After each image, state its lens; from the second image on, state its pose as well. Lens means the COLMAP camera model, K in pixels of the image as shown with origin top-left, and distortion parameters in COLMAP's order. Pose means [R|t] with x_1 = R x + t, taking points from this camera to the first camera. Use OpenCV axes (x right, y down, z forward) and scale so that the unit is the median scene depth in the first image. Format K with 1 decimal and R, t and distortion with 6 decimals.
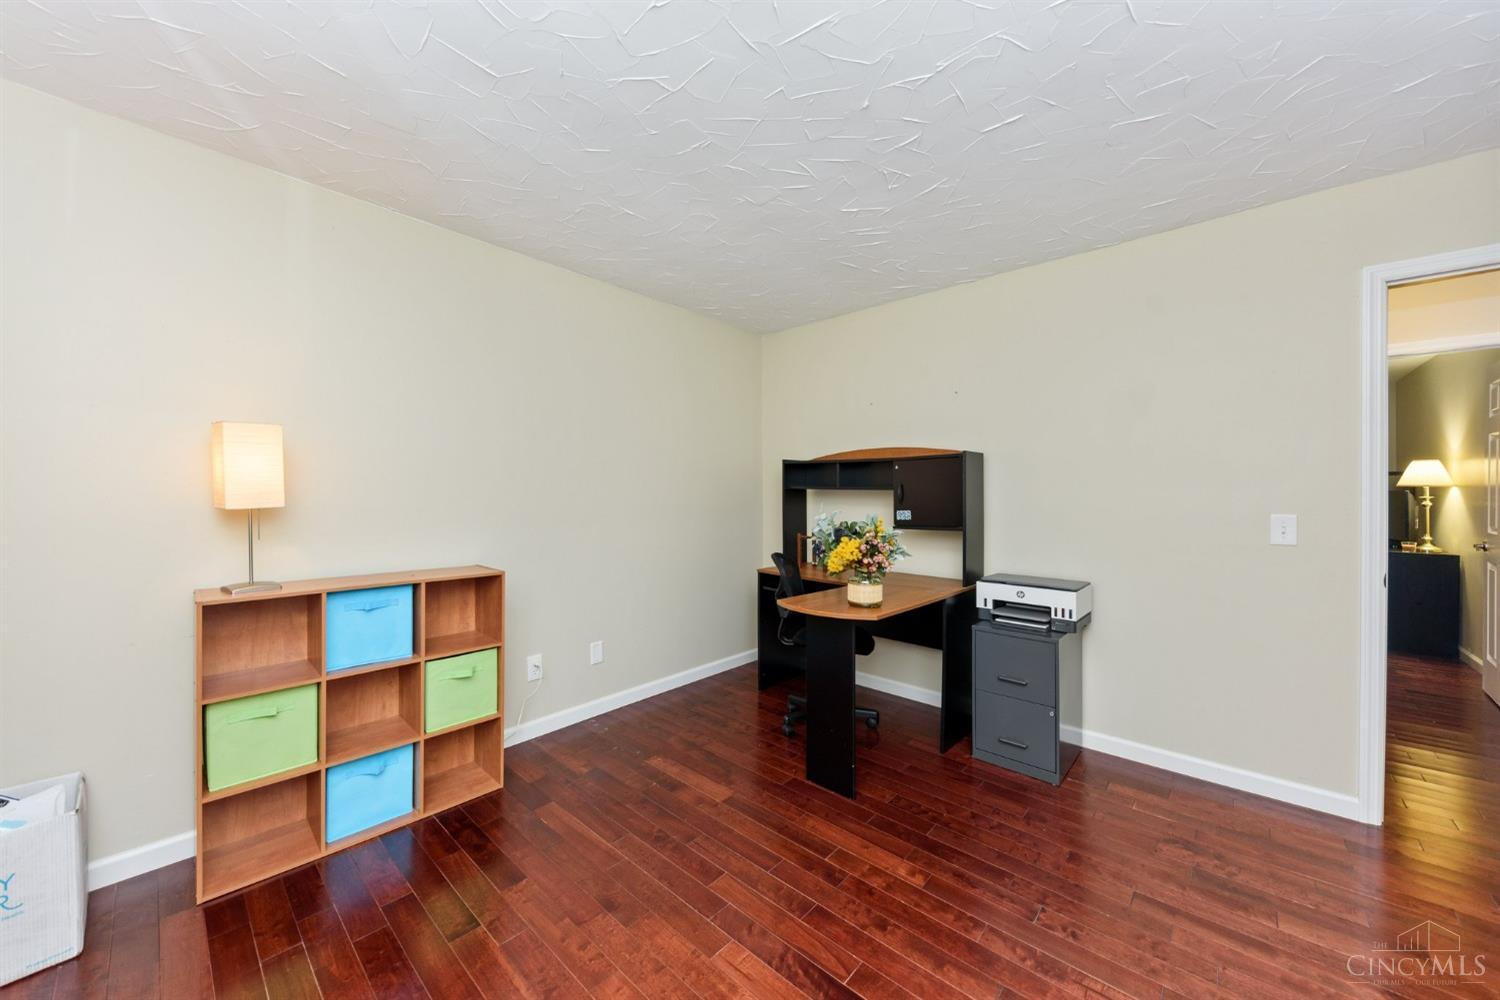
lens RADIAL K [[548.8, 0, 749.8], [0, 548.8, 497.5], [0, 0, 1]] dist [0.001949, 0.000048]
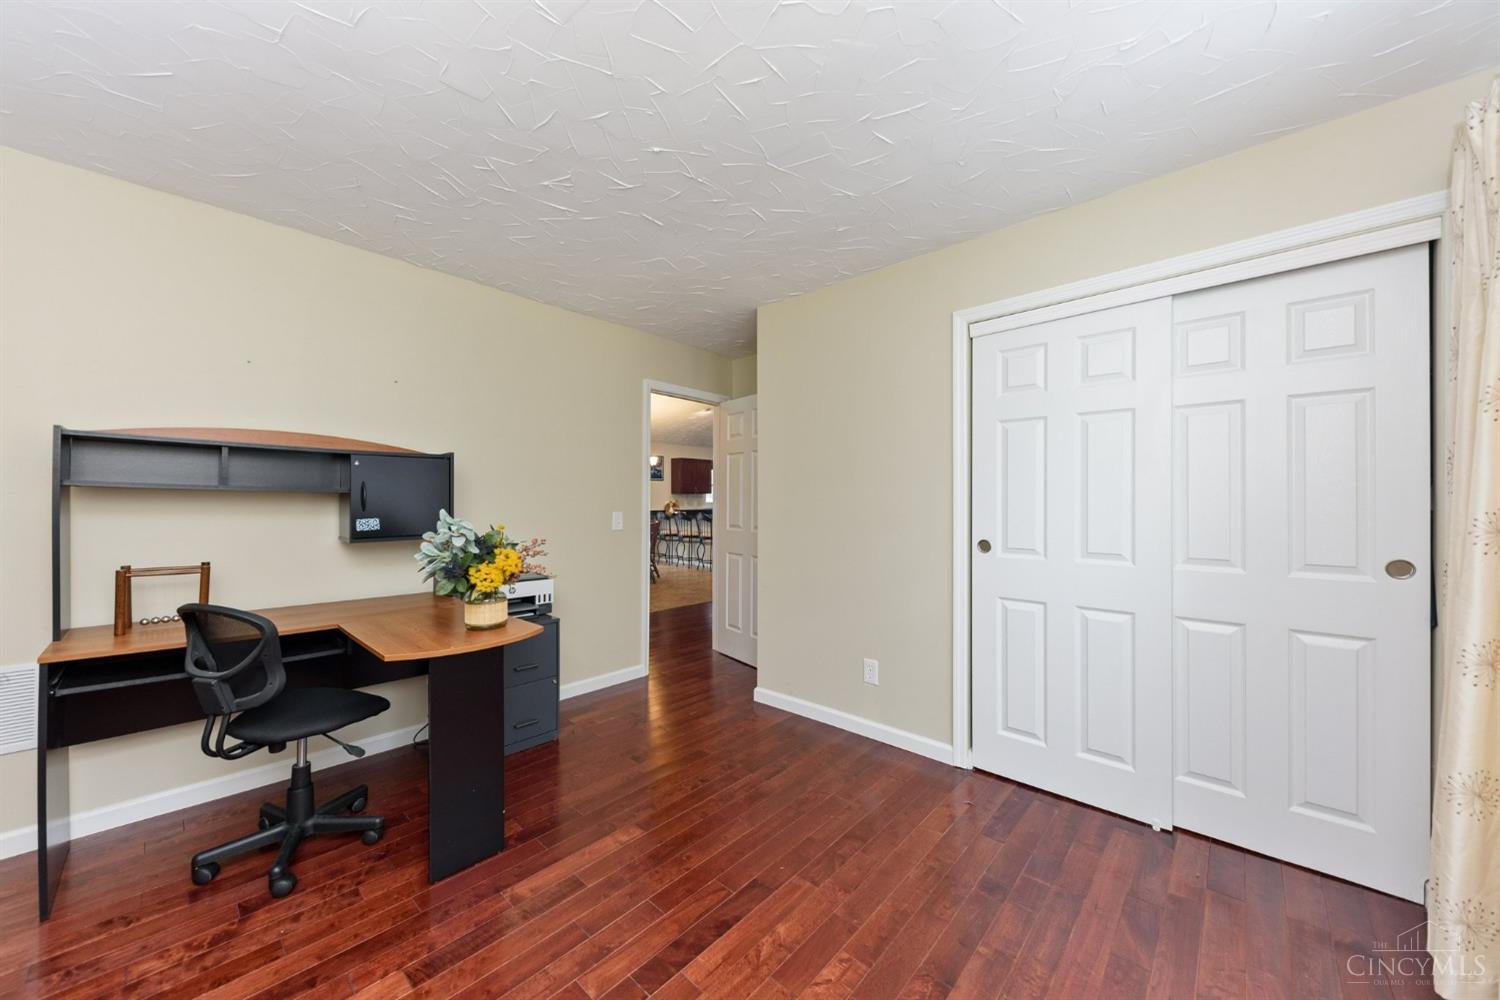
lens RADIAL K [[519.2, 0, 752.1], [0, 519.2, 504.9], [0, 0, 1]] dist [0.002303, -0.001268]
pose [[-0.000830, -0.002000, 0.999998, -0.593369], [-0.001243, 0.999997, 0.001999, 0.003379], [-0.999999, -0.001242, -0.000833, 0.570731]]
